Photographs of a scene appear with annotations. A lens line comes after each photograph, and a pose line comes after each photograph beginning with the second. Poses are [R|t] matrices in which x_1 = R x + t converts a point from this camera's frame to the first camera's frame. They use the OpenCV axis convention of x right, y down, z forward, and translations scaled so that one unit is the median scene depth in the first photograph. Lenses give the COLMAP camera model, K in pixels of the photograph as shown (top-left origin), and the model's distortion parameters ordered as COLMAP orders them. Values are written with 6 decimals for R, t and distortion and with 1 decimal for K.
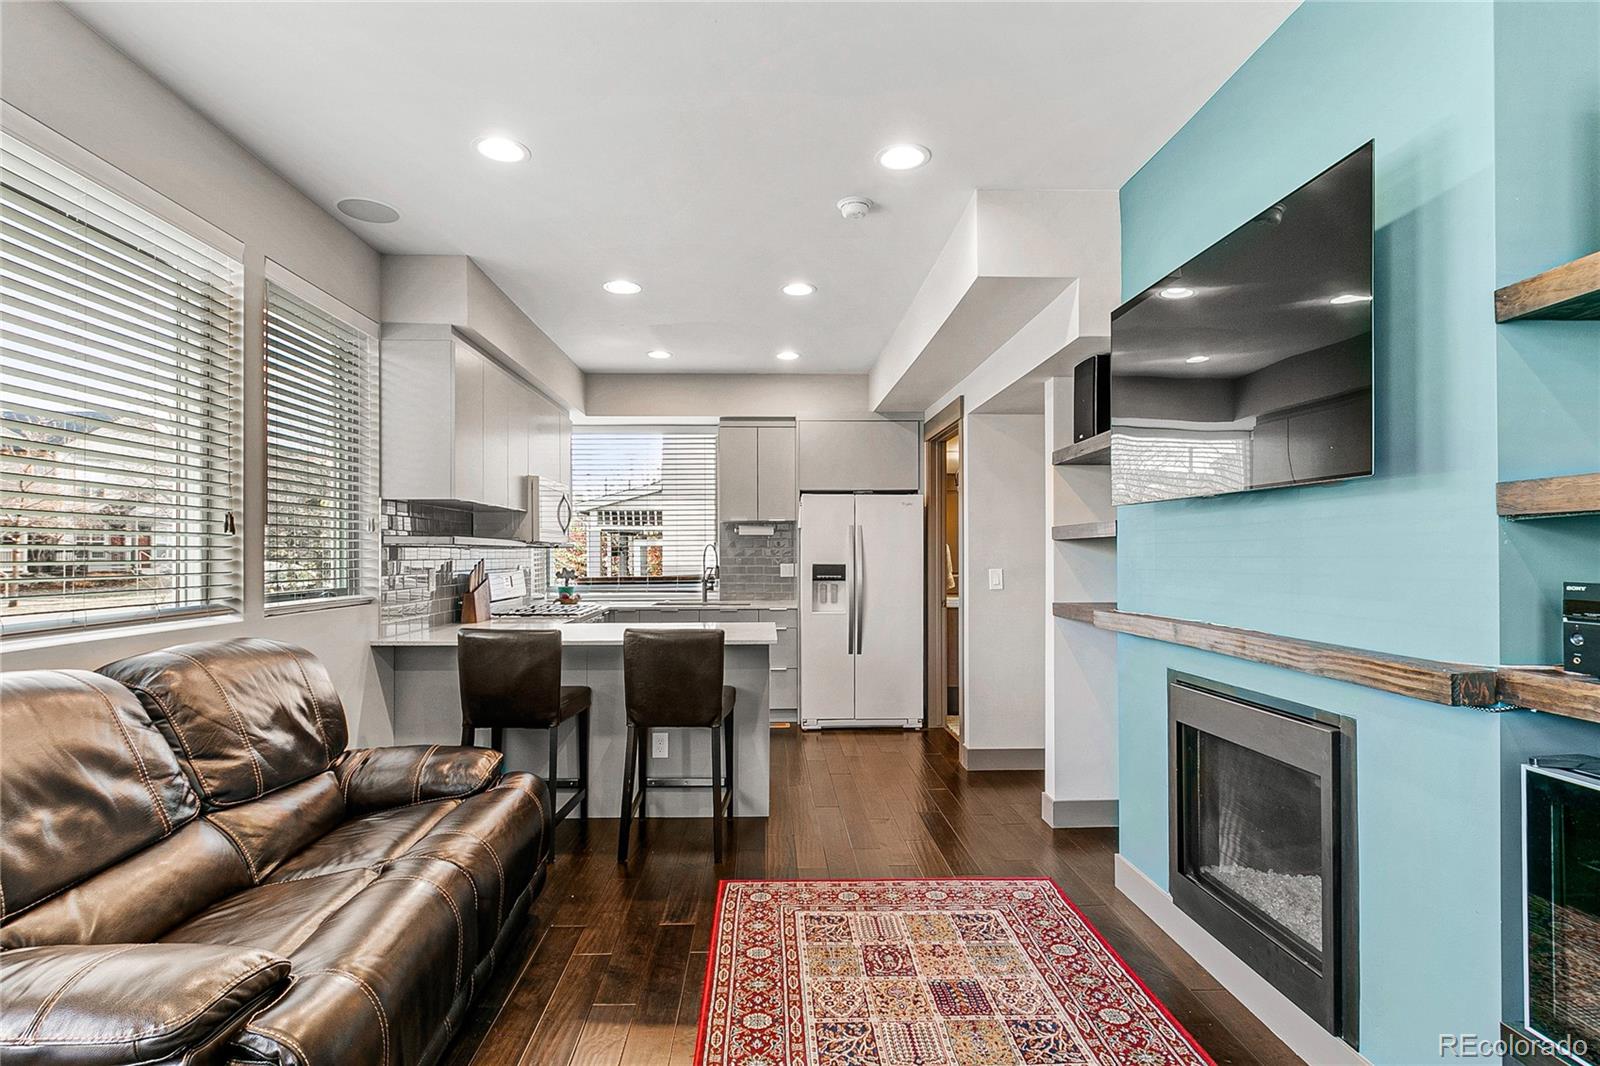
lens RADIAL K [[793.7, 0, 794.9], [0, 793.7, 545.1], [0, 0, 1]] dist [0.003930, -0.005446]
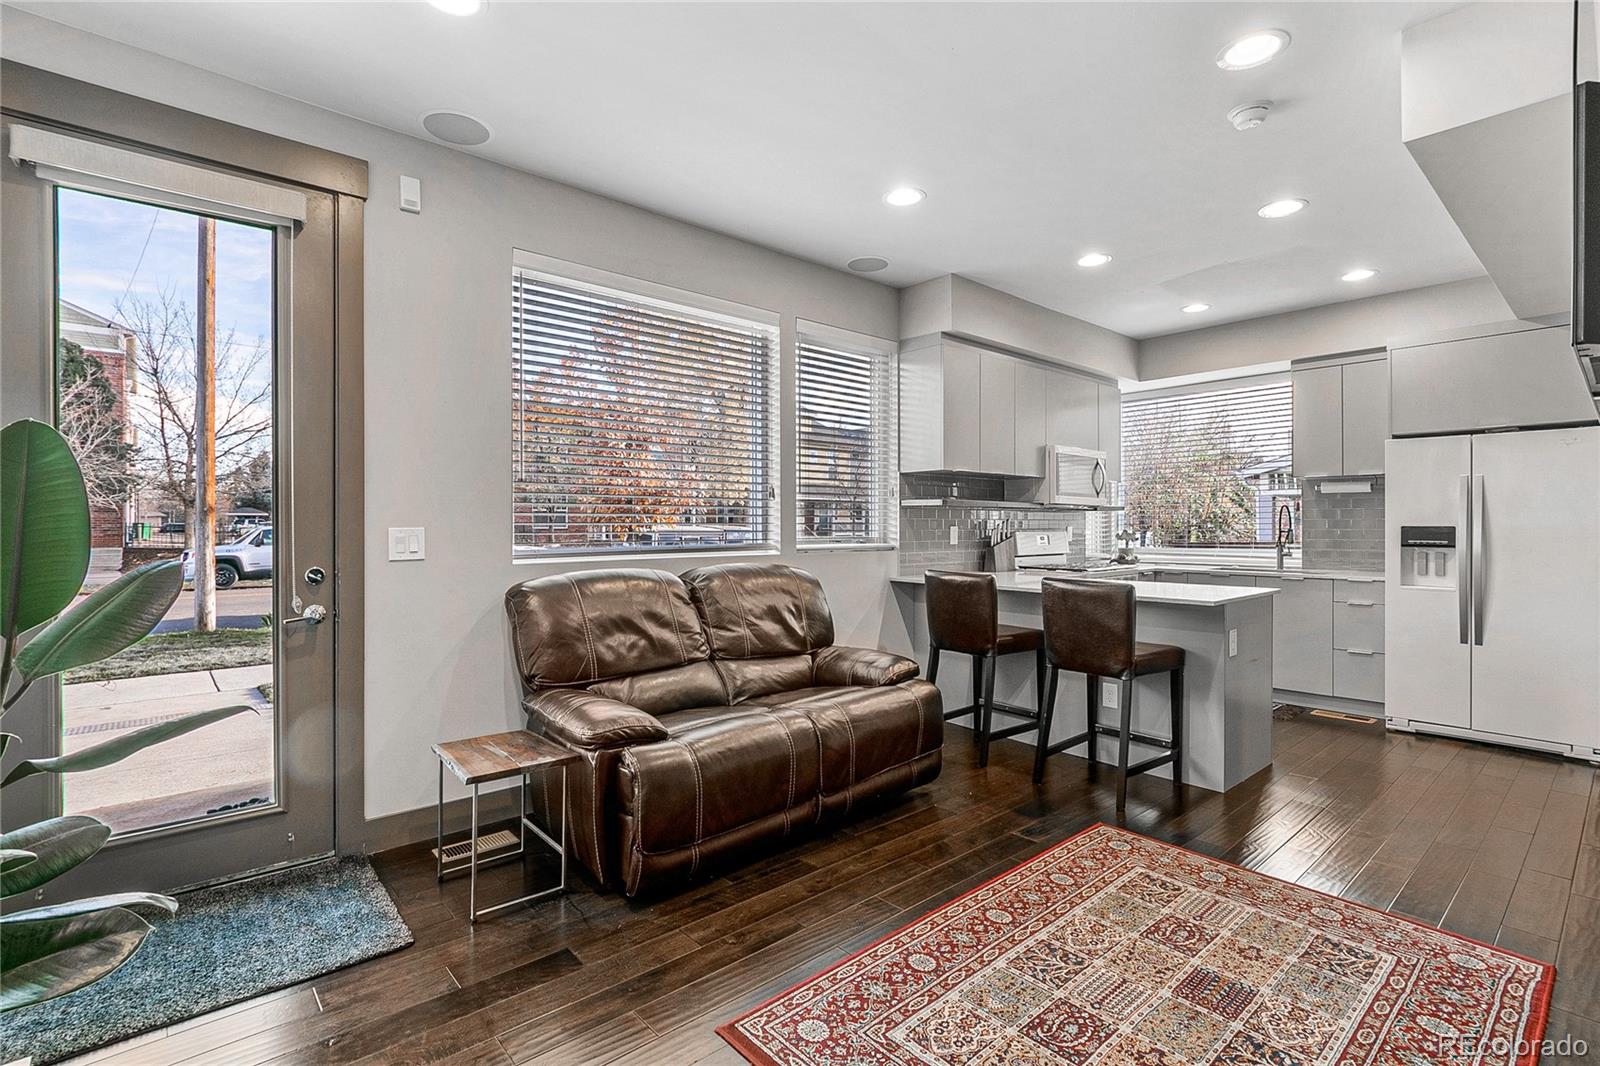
lens RADIAL K [[752.8, 0, 790.8], [0, 752.8, 523.8], [0, 0, 1]] dist [-0.007353, 0.003323]
pose [[0.628581, 0.000937, -0.777743, 0.362508], [0.006907, 0.999953, 0.006787, 0.019767], [0.777713, -0.009638, 0.628545, 0.063081]]
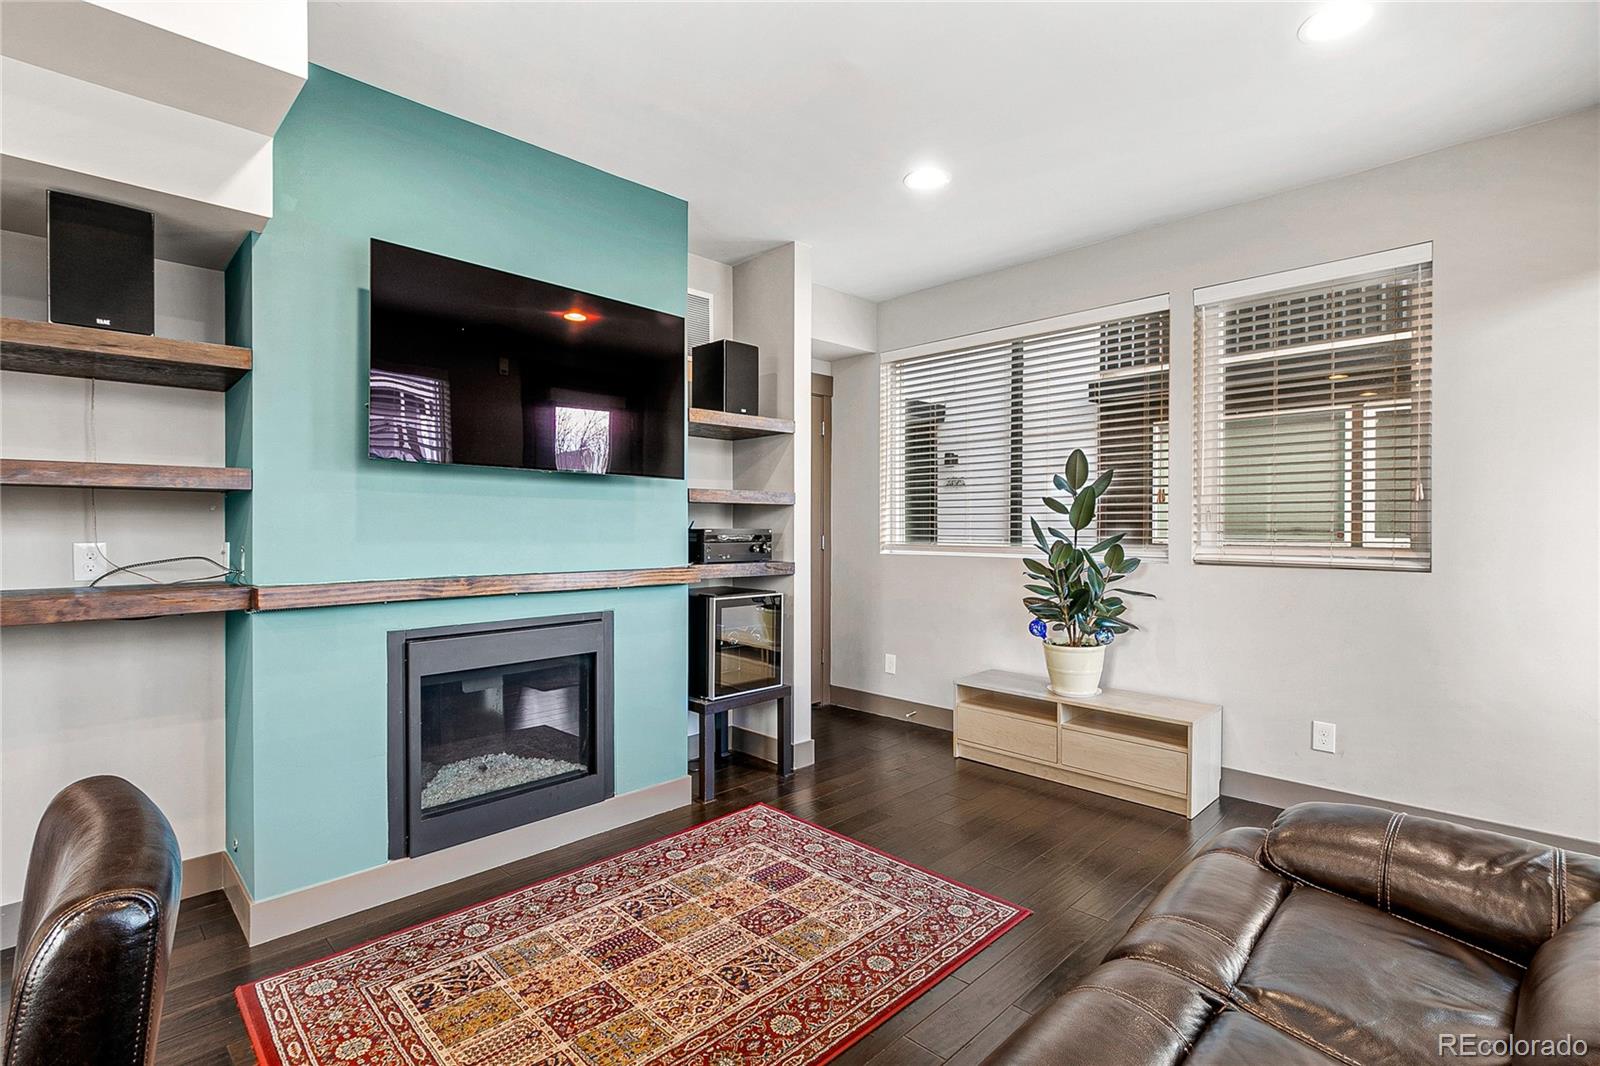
lens RADIAL K [[752.8, 0, 795.5], [0, 752.8, 529.2], [0, 0, 1]] dist [-0.007353, 0.003323]
pose [[-0.679730, -0.001232, 0.733461, -0.413905], [-0.007636, 0.999956, -0.005396, 0.024015], [-0.733422, -0.009268, -0.679710, 0.958758]]
